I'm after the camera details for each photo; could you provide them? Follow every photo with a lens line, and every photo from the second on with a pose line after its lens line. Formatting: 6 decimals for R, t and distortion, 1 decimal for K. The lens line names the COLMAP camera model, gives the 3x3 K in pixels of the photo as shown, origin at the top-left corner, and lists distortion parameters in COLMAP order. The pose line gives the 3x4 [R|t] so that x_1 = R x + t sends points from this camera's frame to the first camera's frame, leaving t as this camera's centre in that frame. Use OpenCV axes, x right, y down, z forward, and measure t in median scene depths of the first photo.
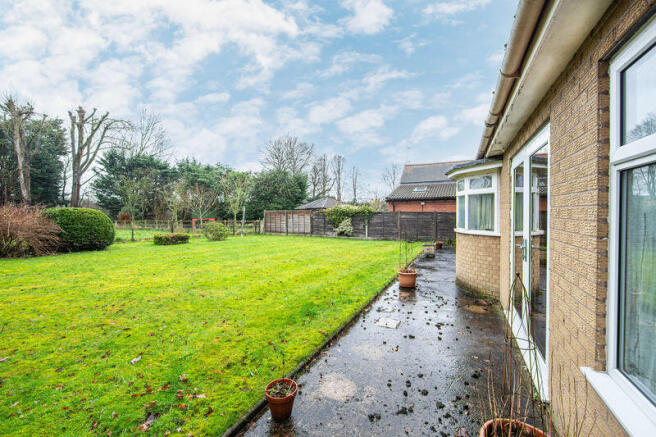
lens RADIAL K [[263.5, 0, 330.0], [0, 263.5, 216.7], [0, 0, 1]] dist [-0.009070, -0.000480]
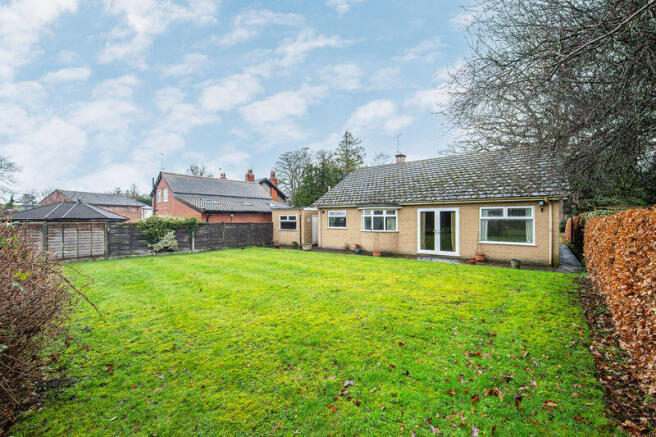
lens RADIAL K [[263.5, 0, 332.4], [0, 263.5, 217.2], [0, 0, 1]] dist [-0.009070, -0.000480]
pose [[0.235291, 0.011744, 0.971854, -0.600221], [0.020080, 0.999655, -0.016941, -0.013084], [-0.971718, 0.023501, 0.234974, 0.254664]]
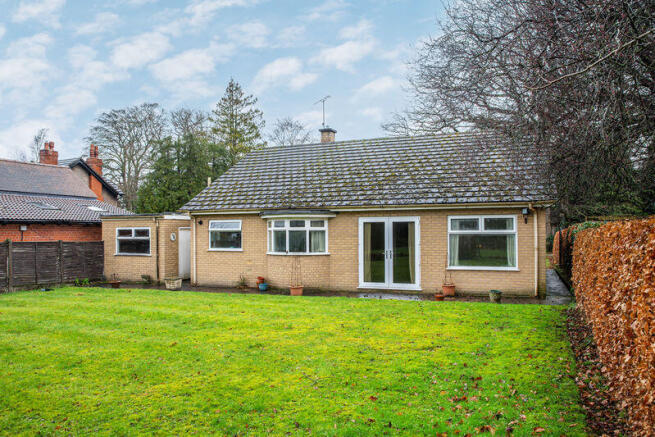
lens RADIAL K [[461.2, 0, 324.8], [0, 461.2, 222.1], [0, 0, 1]] dist [-0.070967, 0.025985]
pose [[-0.024371, 0.031144, 0.999218, -0.640873], [0.025580, 0.999207, -0.030520, -0.013475], [-0.999376, 0.024816, -0.025149, 0.275825]]
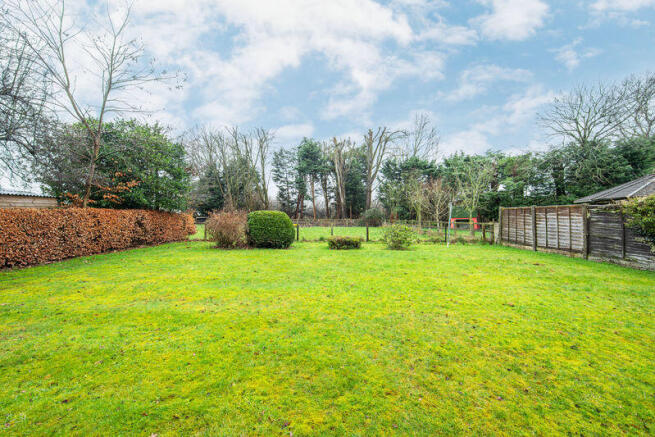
lens RADIAL K [[263.1, 0, 328.3], [0, 263.1, 219.0], [0, 0, 1]] dist [-0.009070, -0.000480]
pose [[0.477265, 0.008108, -0.878722, 0.116876], [0.002700, 0.999939, 0.010693, -0.003308], [0.878755, -0.007476, 0.477214, 0.367590]]
